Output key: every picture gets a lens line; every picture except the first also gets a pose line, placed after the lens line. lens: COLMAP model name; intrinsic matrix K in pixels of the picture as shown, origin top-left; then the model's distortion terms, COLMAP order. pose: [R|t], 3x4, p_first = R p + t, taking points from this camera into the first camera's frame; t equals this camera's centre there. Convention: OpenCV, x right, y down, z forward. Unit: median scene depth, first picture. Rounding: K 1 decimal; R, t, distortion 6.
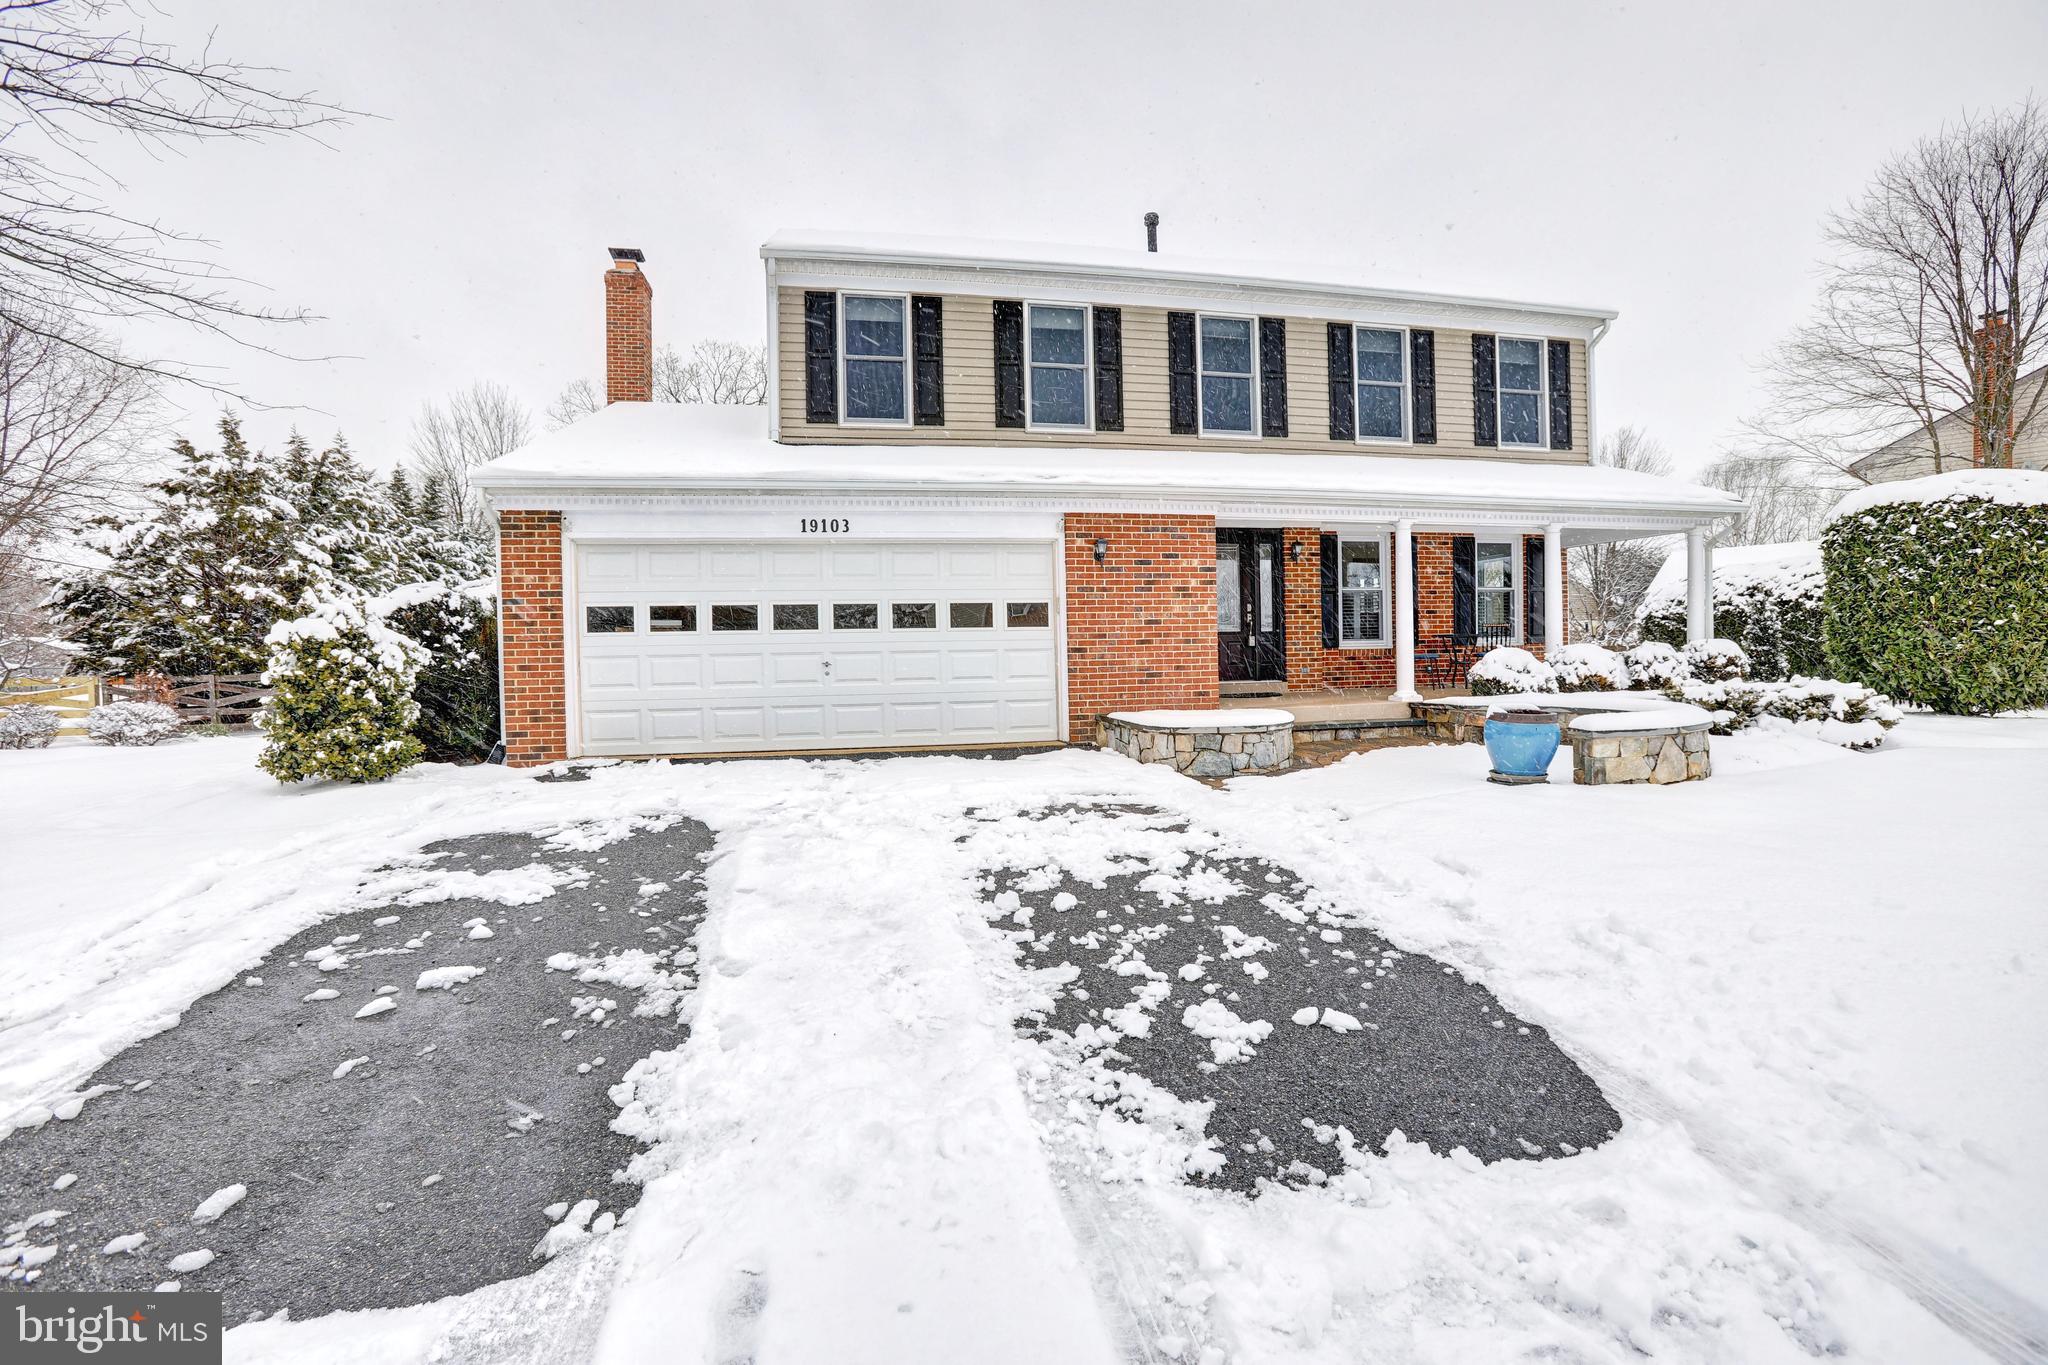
lens RADIAL K [[918.8, 0, 1019.5], [0, 918.8, 676.3], [0, 0, 1]] dist [-0.084508, 0.042233]
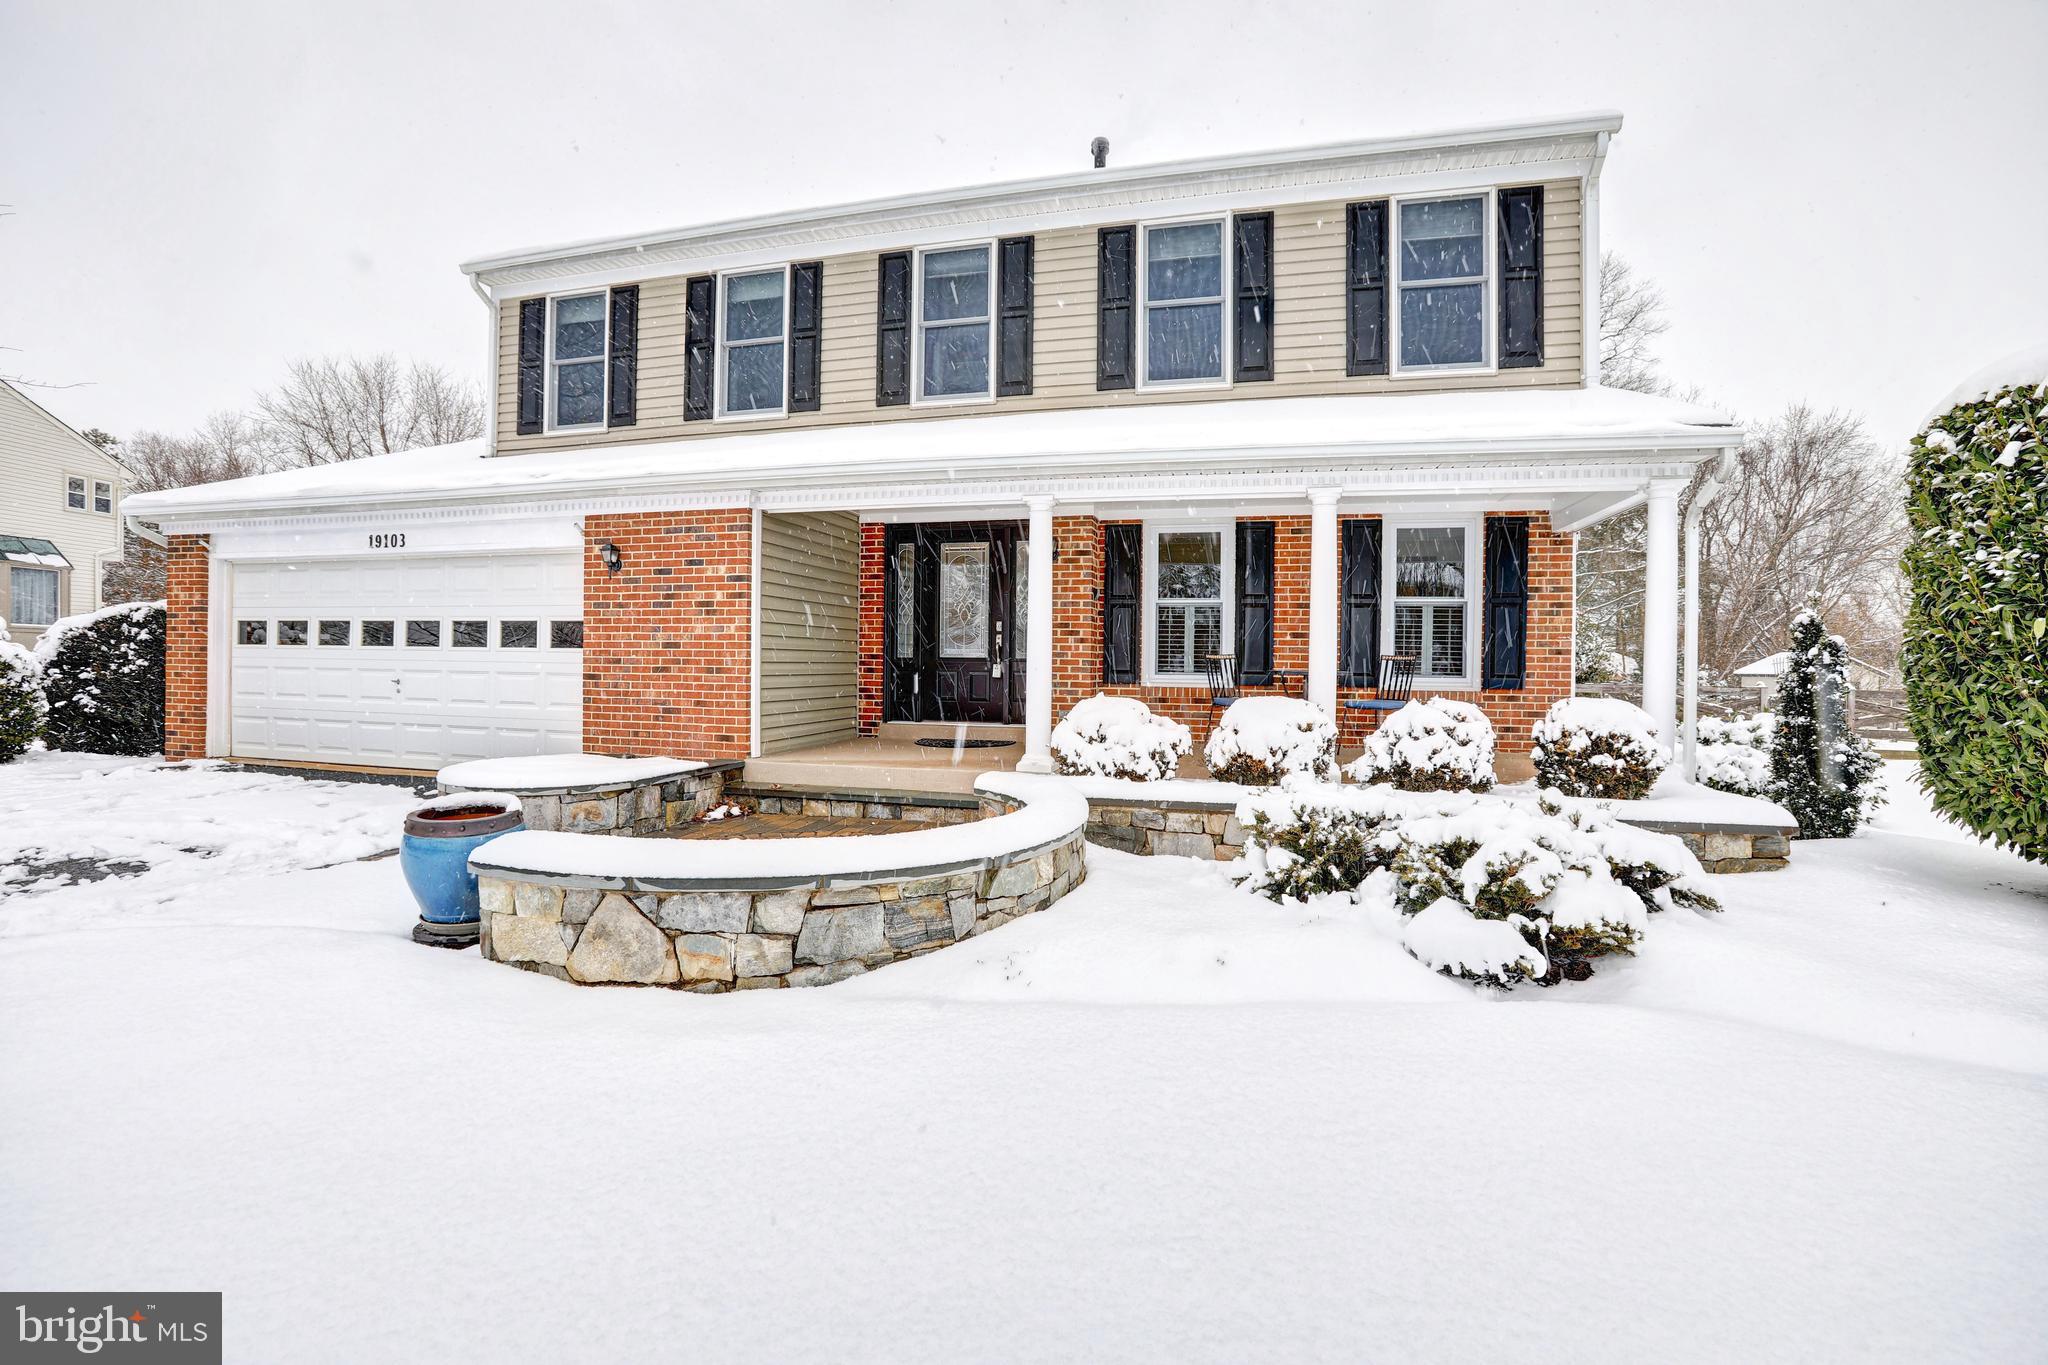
lens RADIAL K [[918.8, 0, 1019.5], [0, 918.8, 676.3], [0, 0, 1]] dist [-0.084508, 0.042233]
pose [[0.892480, 0.037284, -0.449544, 0.780672], [-0.041261, 0.999148, 0.000951, -0.045373], [0.449197, 0.017700, 0.893258, 0.426249]]
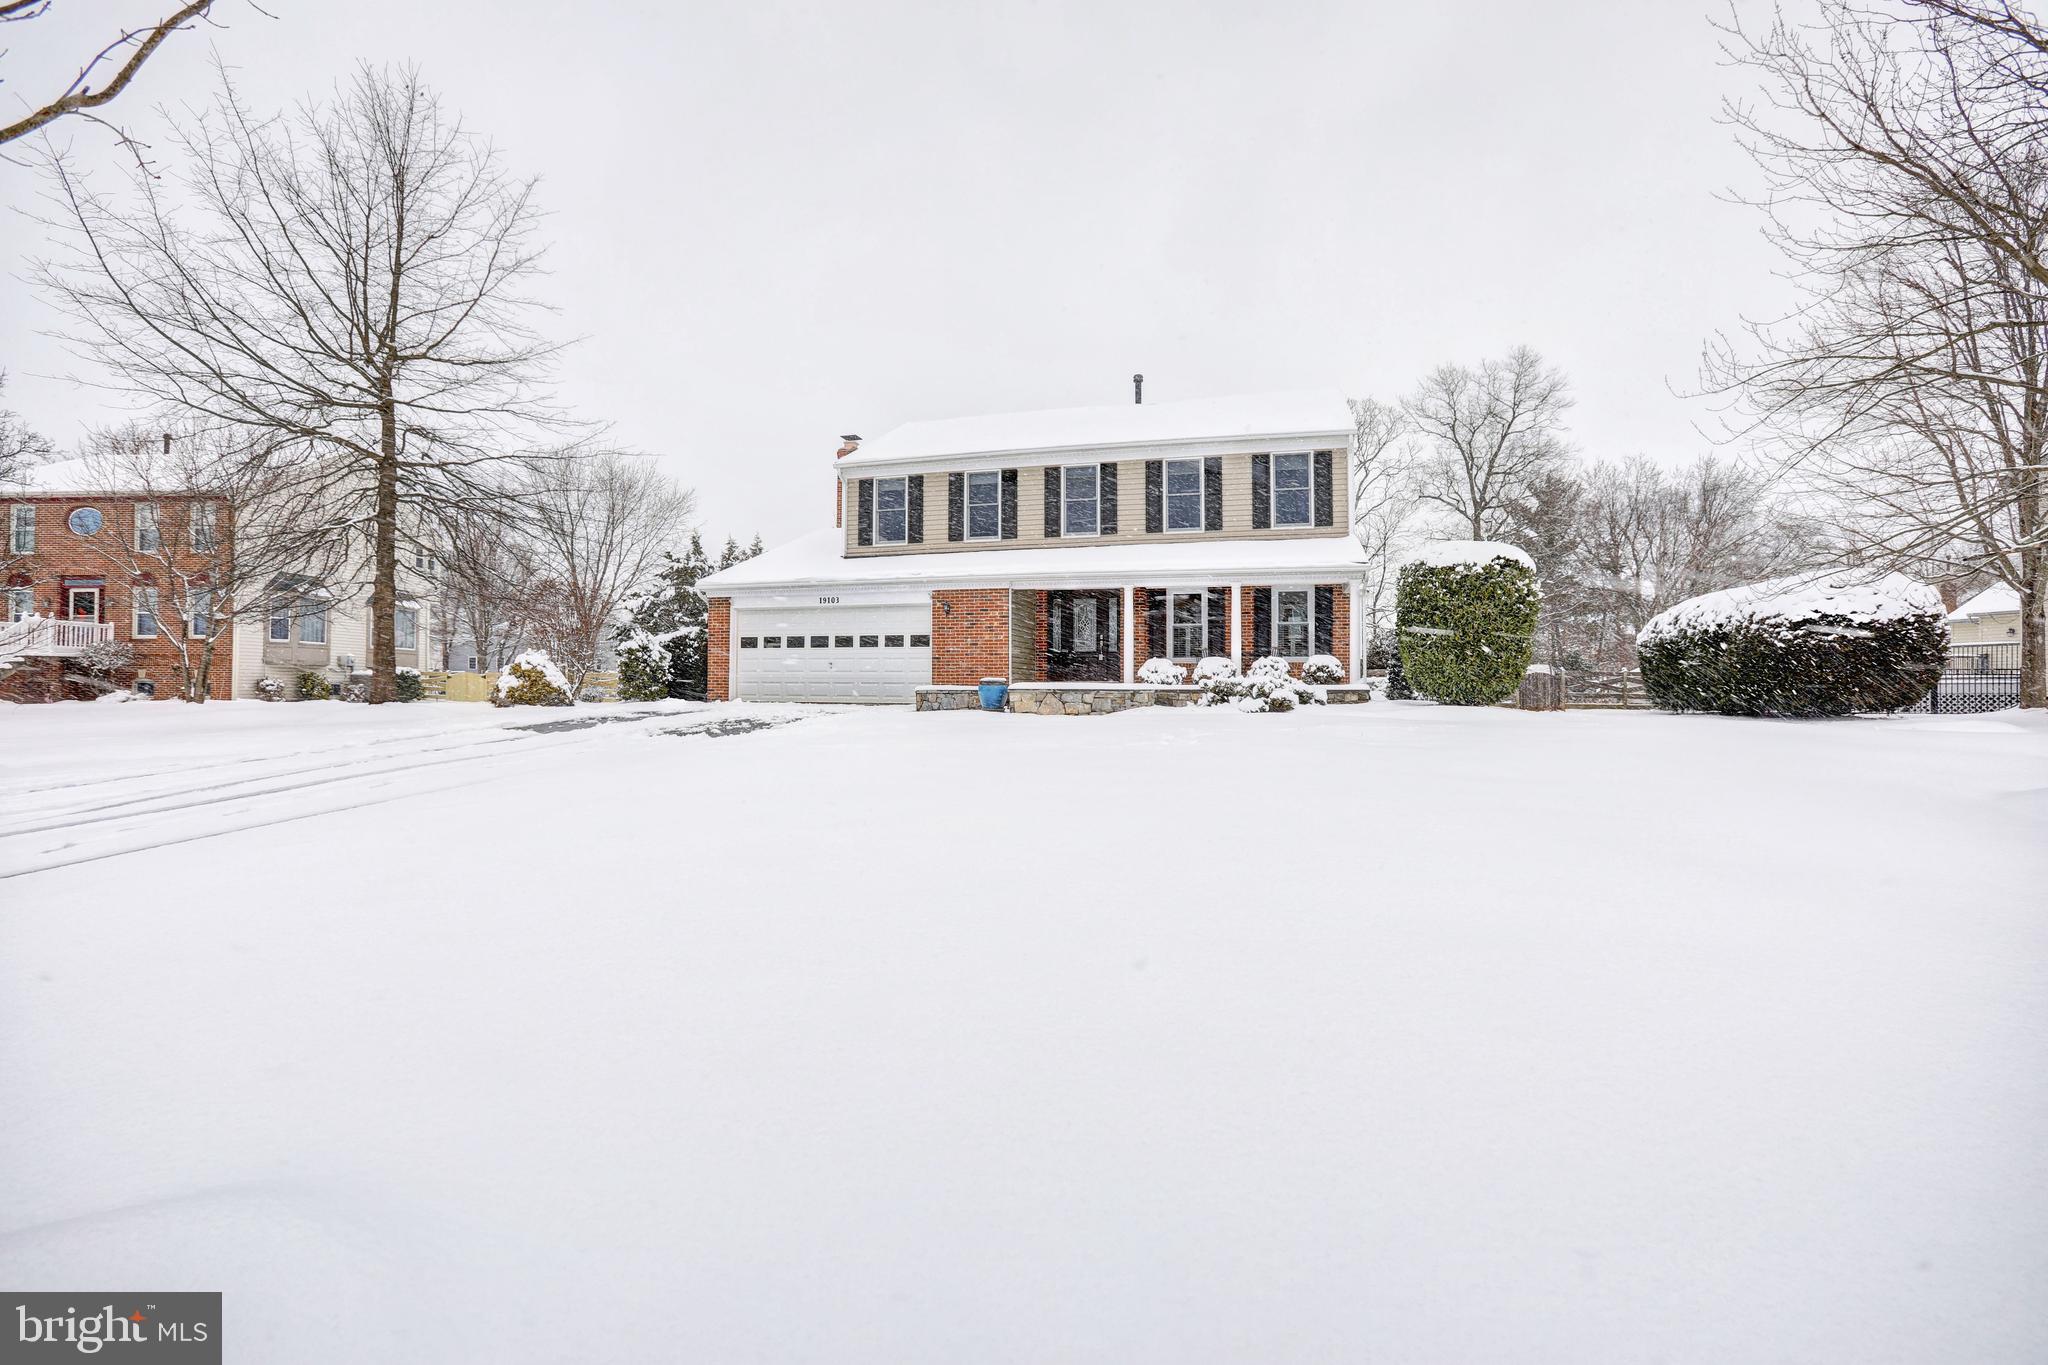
lens RADIAL K [[918.8, 0, 1019.5], [0, 918.8, 676.3], [0, 0, 1]] dist [-0.084508, 0.042233]
pose [[0.887813, 0.015958, -0.459927, 1.135538], [-0.032781, 0.999053, -0.028615, 0.061868], [0.459035, 0.040481, 0.887496, -0.690795]]
